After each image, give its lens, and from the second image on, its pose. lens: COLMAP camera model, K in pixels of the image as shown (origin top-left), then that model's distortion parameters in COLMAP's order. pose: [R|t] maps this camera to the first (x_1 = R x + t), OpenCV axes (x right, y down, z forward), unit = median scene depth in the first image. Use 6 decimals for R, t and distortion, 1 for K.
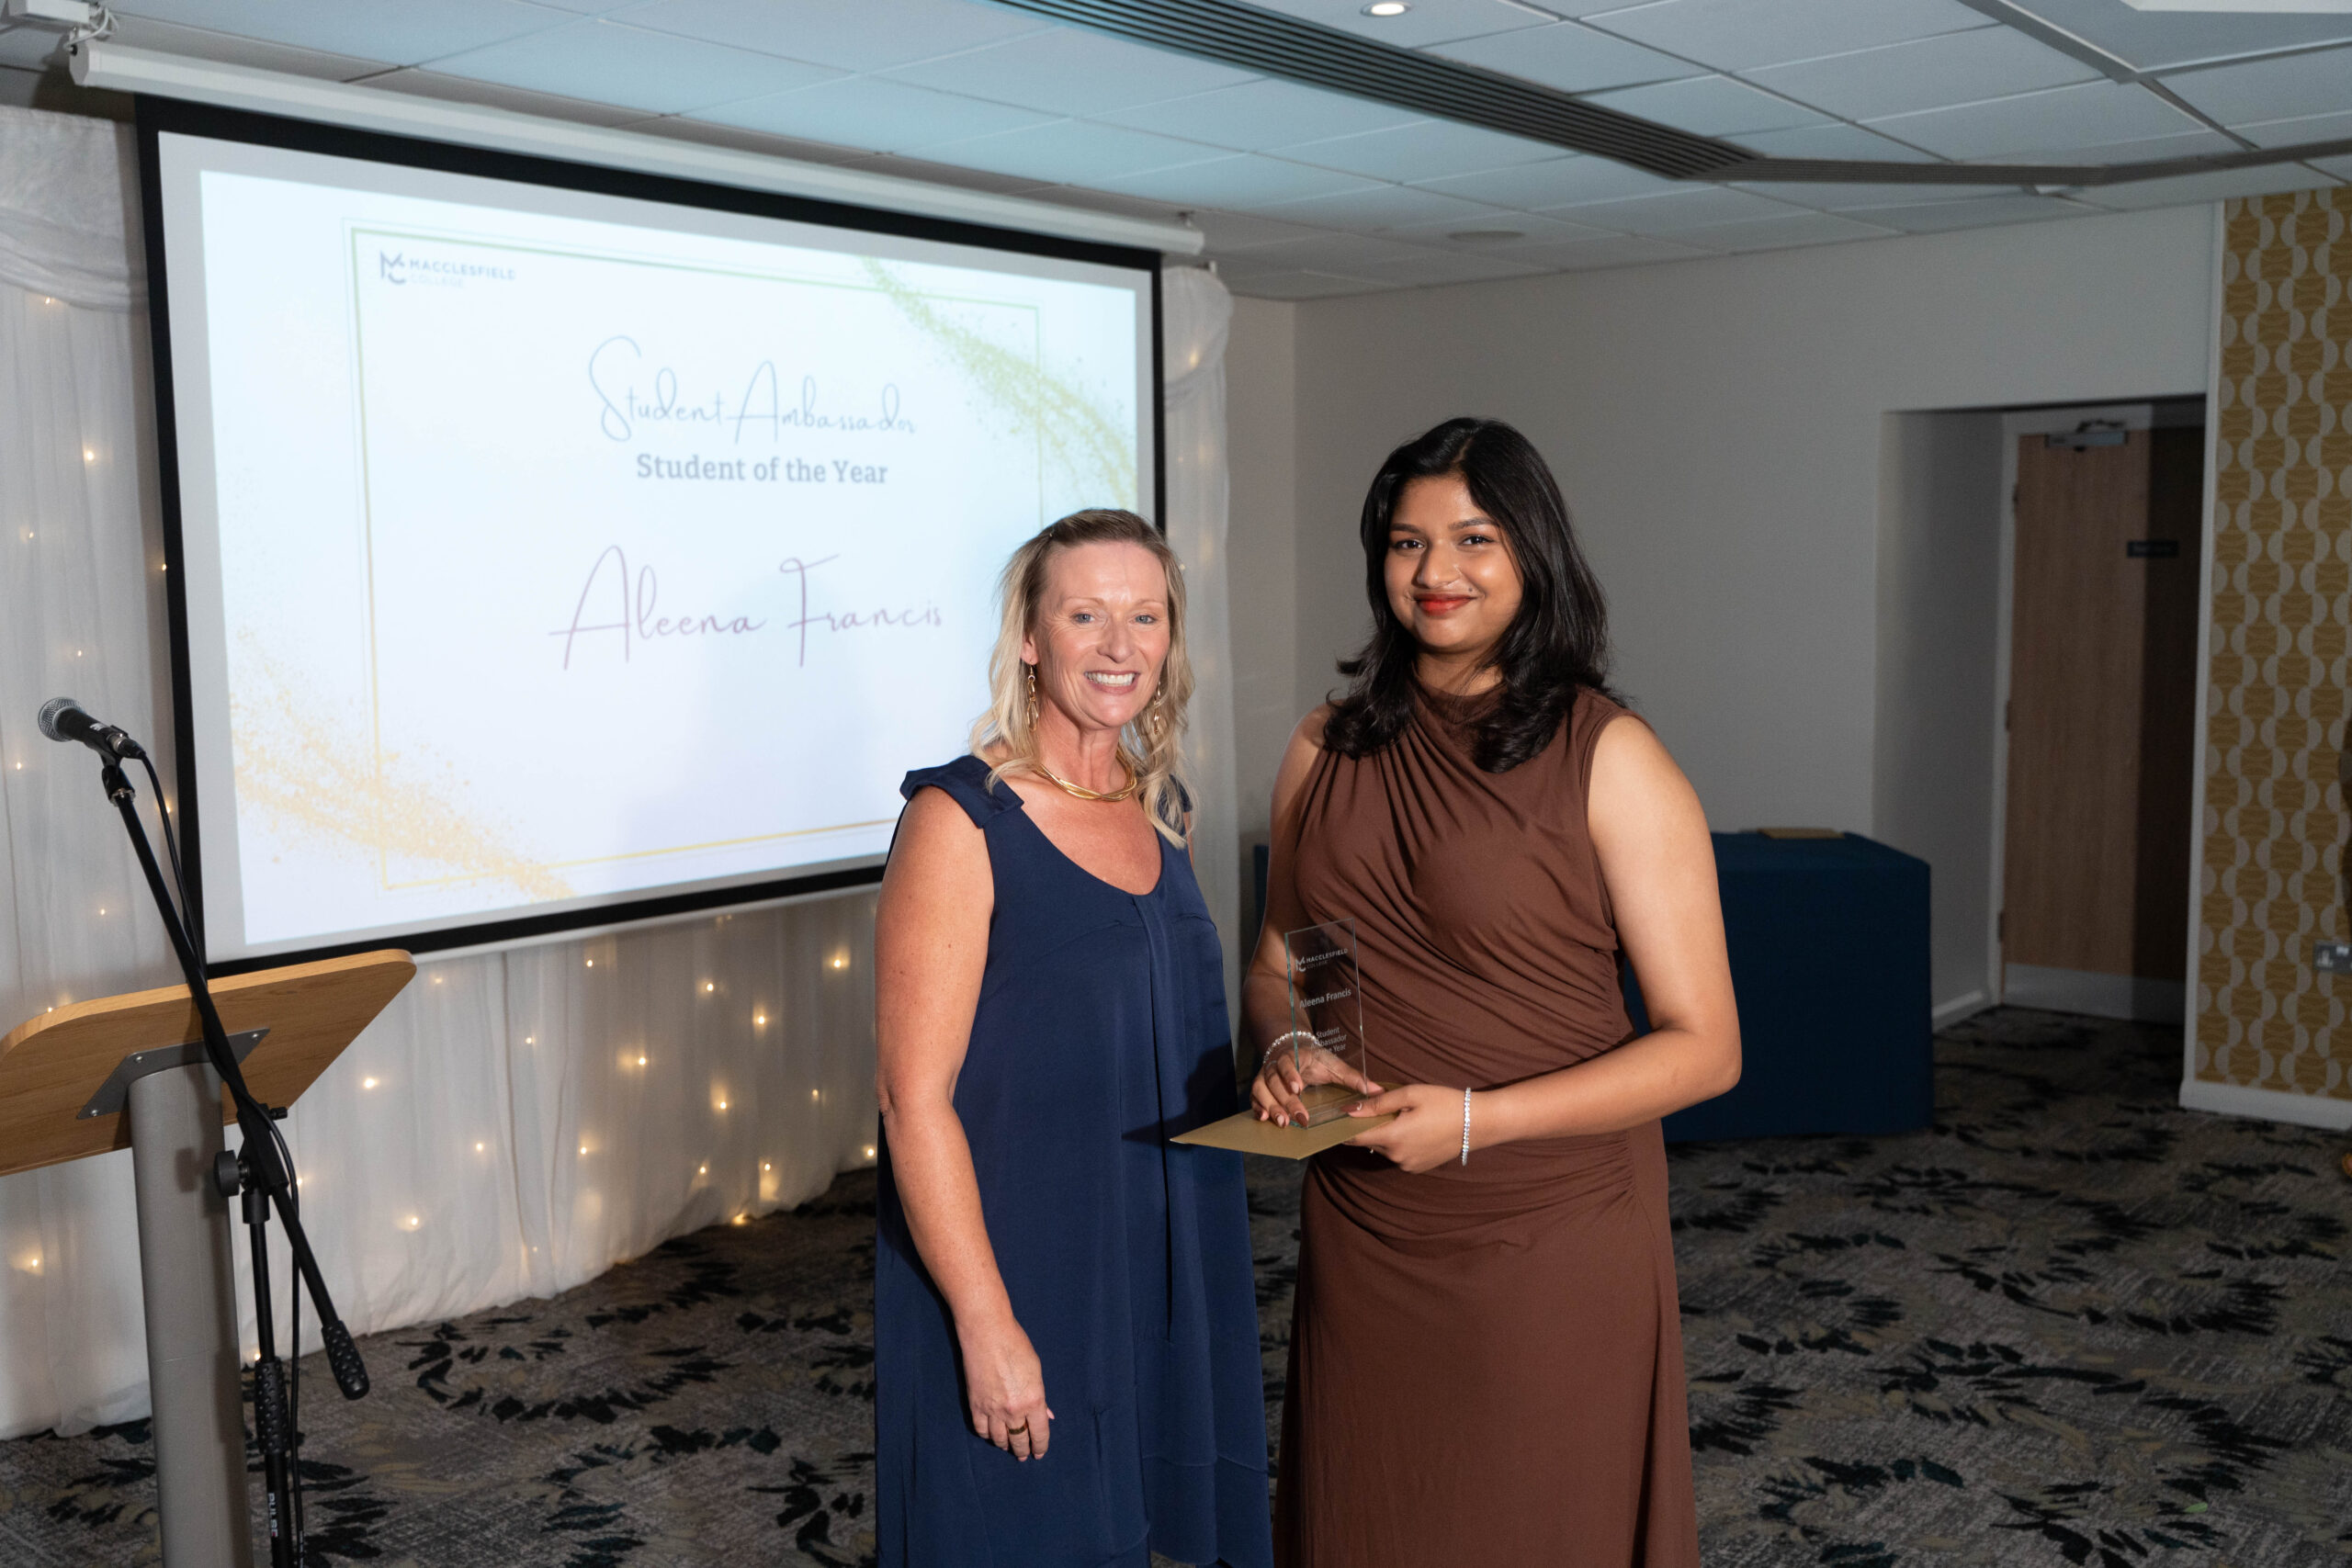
lens RADIAL K [[2146.7, 0, 1176.0], [0, 2146.7, 784.0], [0, 0, 1]] dist [-0.006137, 0.012224]
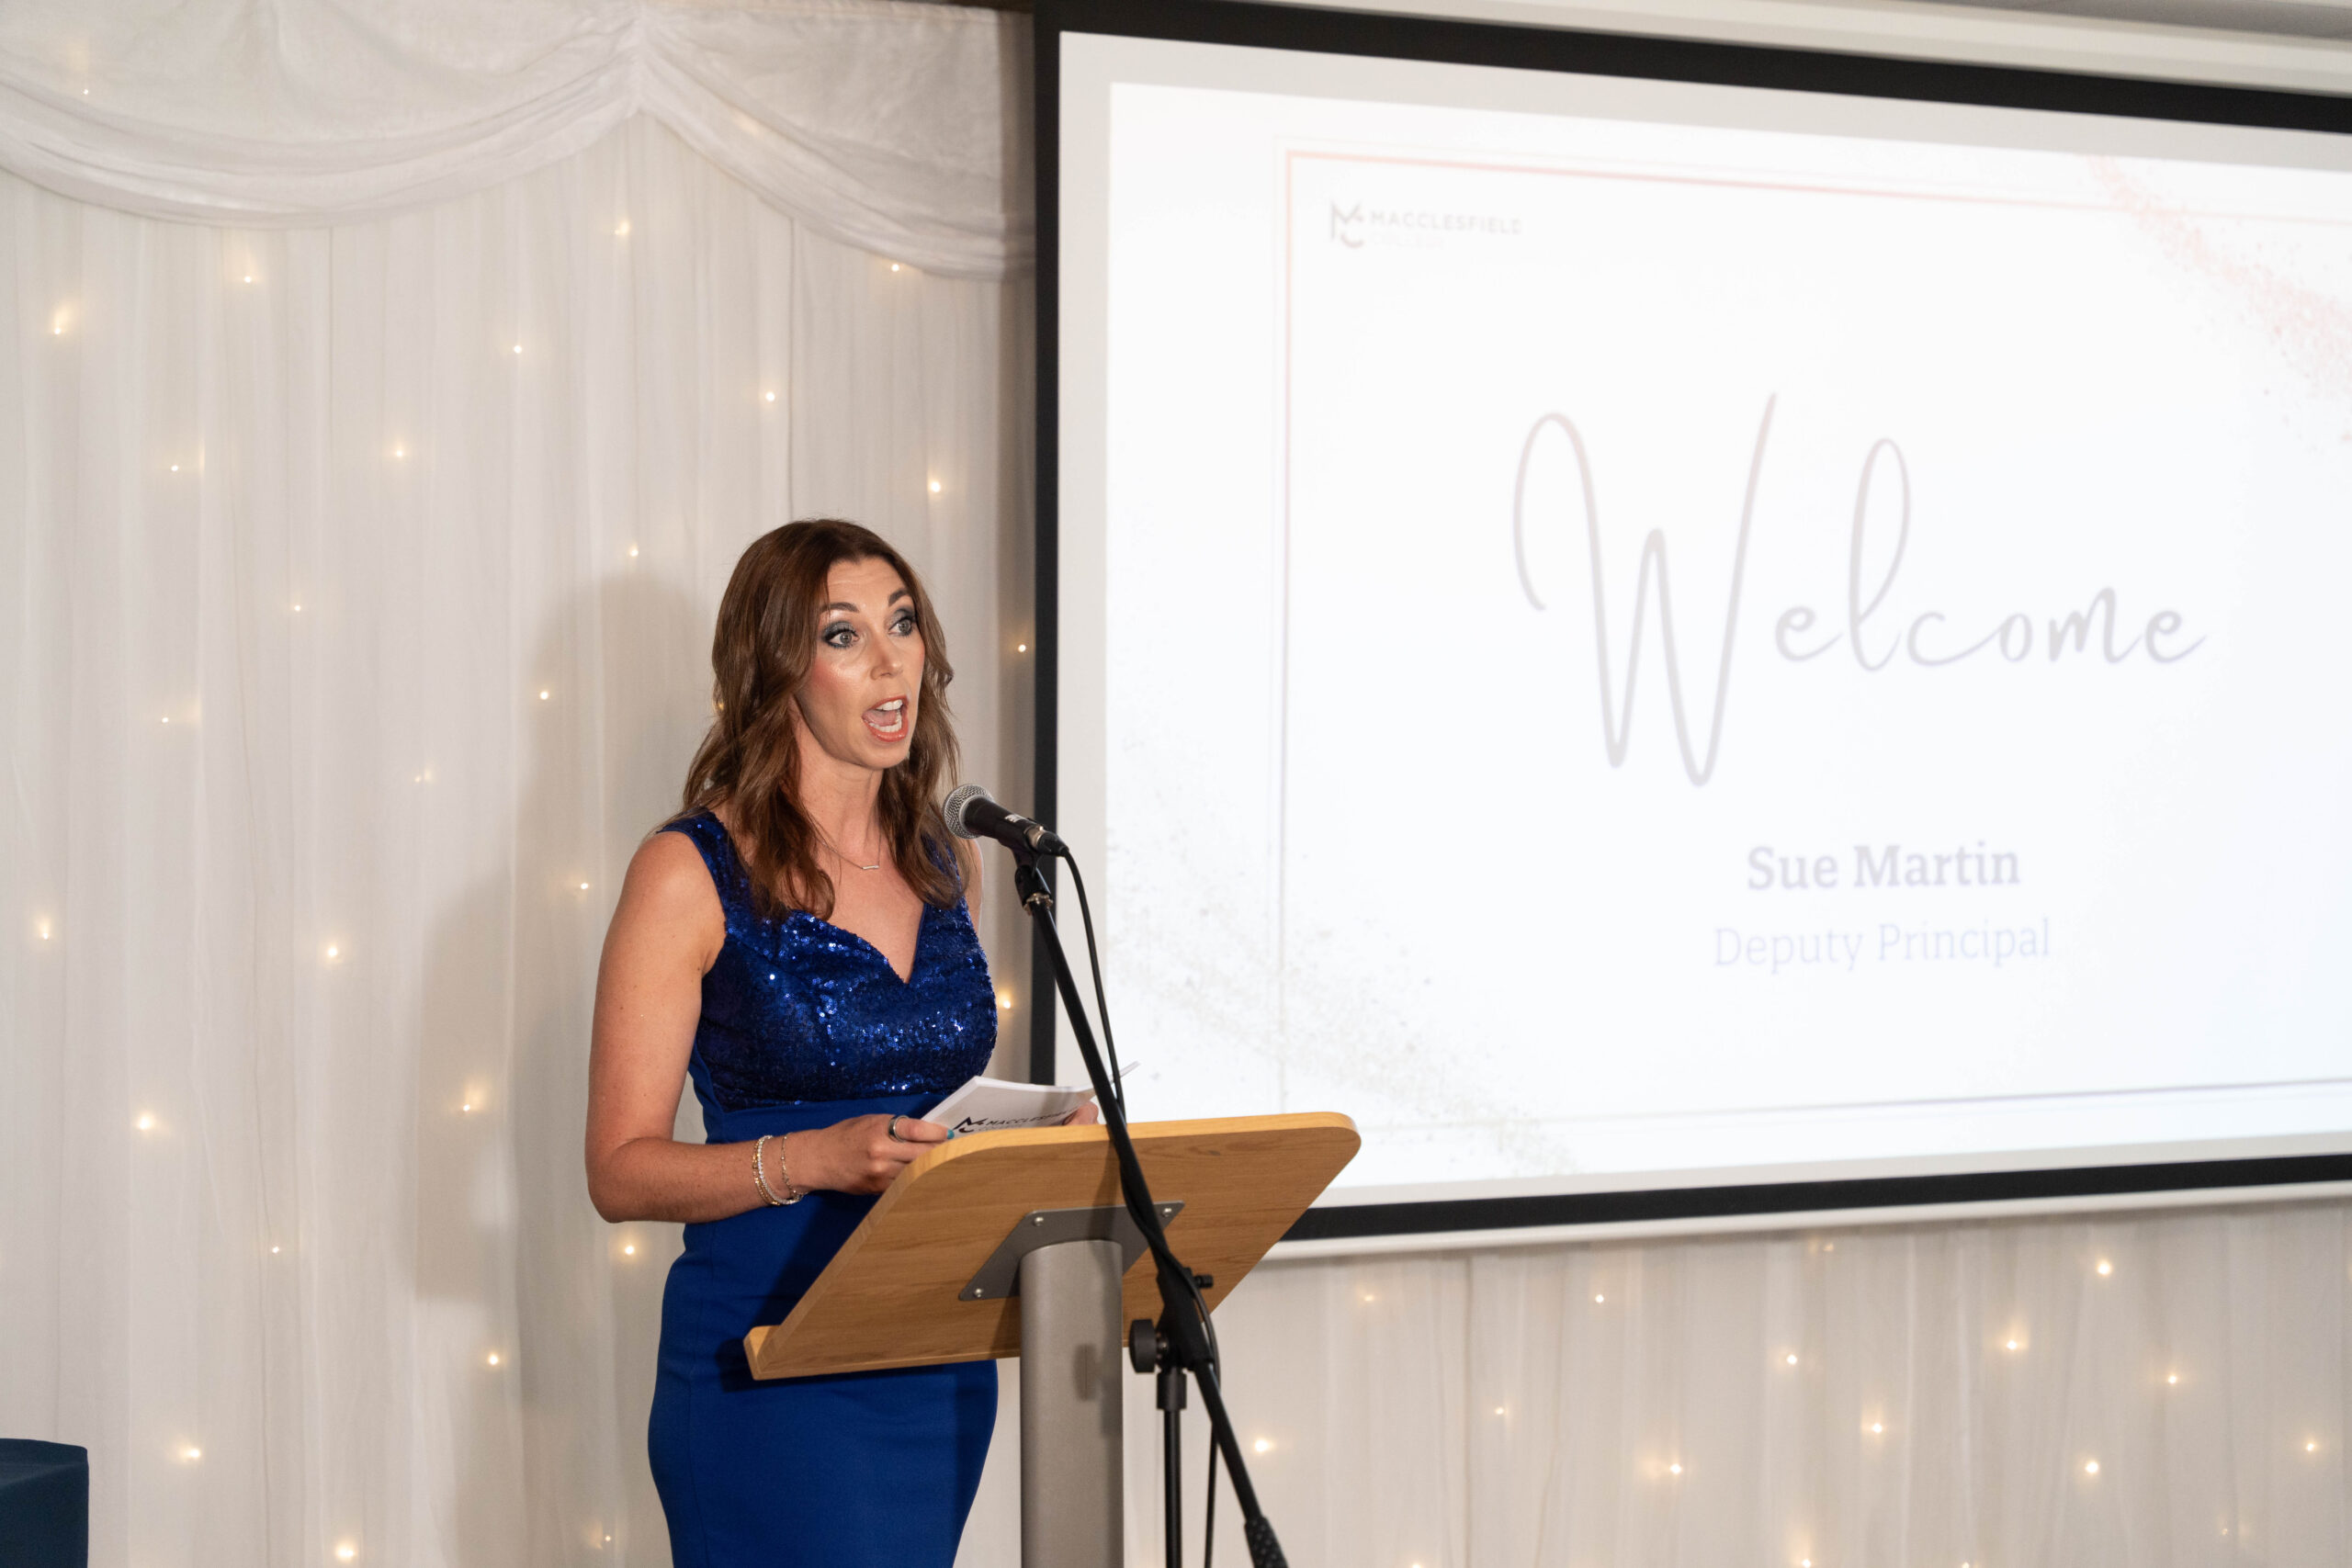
lens RADIAL K [[4540.2, 0, 1180.8], [0, 4540.2, 860.3], [0, 0, 1]] dist [-0.011266, 0.026727]
pose [[0.931104, 0.027694, -0.363701, 0.086067], [-0.051575, 0.997091, -0.056113, 0.037667], [0.361090, 0.071005, 0.929824, -0.267813]]
